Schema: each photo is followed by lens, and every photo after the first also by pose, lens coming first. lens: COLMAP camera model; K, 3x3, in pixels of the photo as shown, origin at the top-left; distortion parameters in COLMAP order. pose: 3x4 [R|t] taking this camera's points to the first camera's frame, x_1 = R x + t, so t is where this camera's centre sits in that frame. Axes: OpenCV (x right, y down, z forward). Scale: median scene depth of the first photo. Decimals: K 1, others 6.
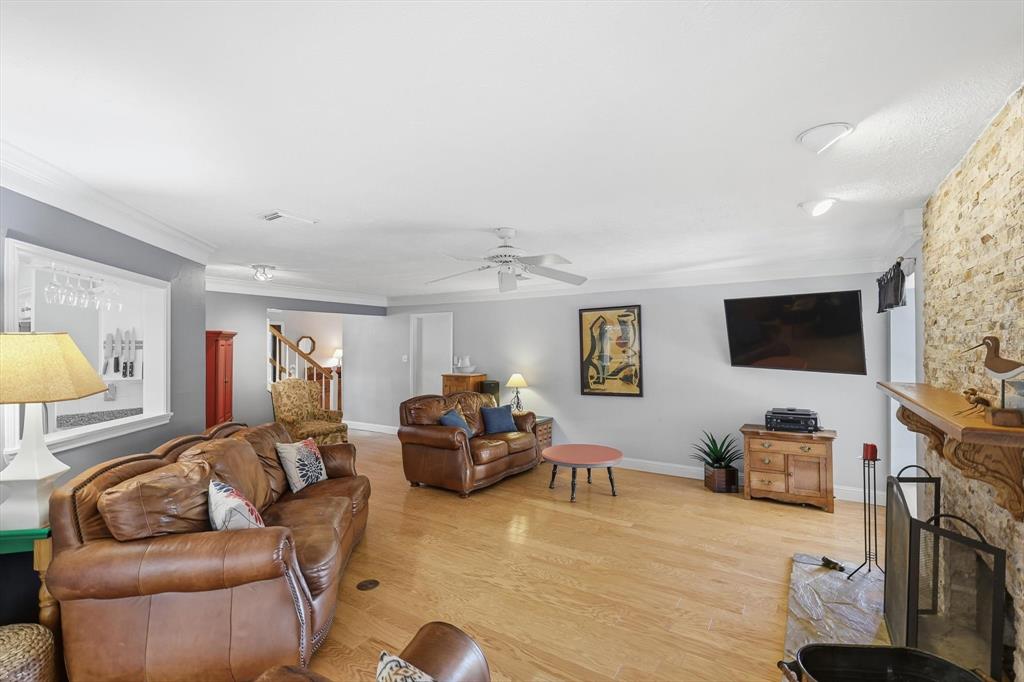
lens RADIAL K [[457.6, 0, 511.2], [0, 457.6, 345.5], [0, 0, 1]] dist [0.001341, 0.000058]
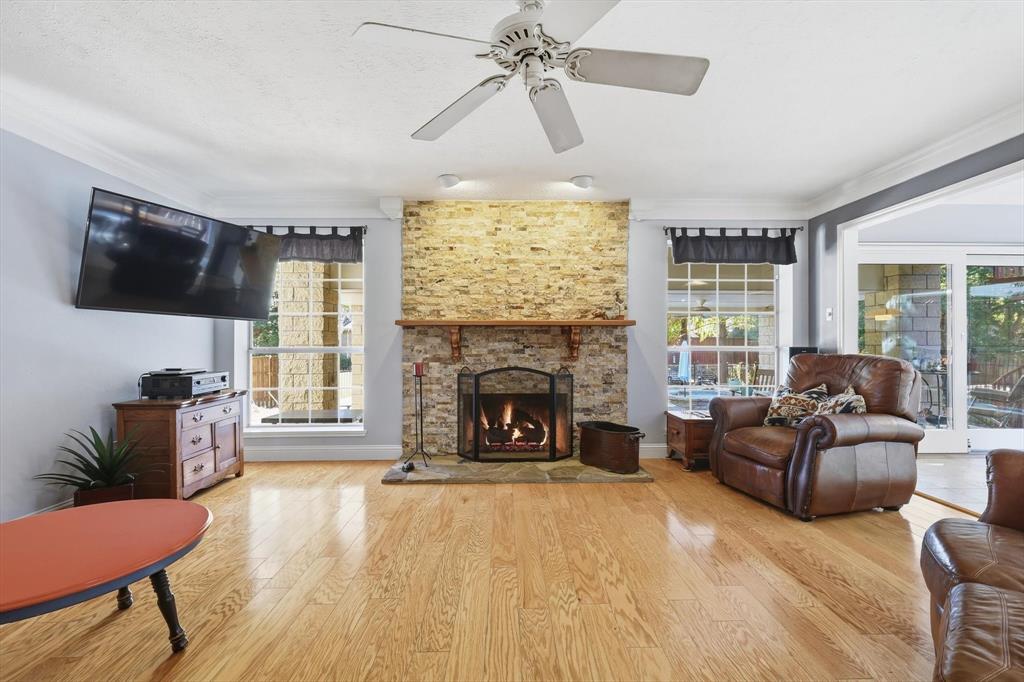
lens RADIAL K [[457.6, 0, 510.9], [0, 457.6, 340.2], [0, 0, 1]] dist [0.001341, 0.000058]
pose [[-0.563946, 0.006301, 0.825788, -0.436235], [-0.002979, 0.999949, -0.009664, 0.138771], [-0.825807, -0.007911, -0.563898, 1.372173]]
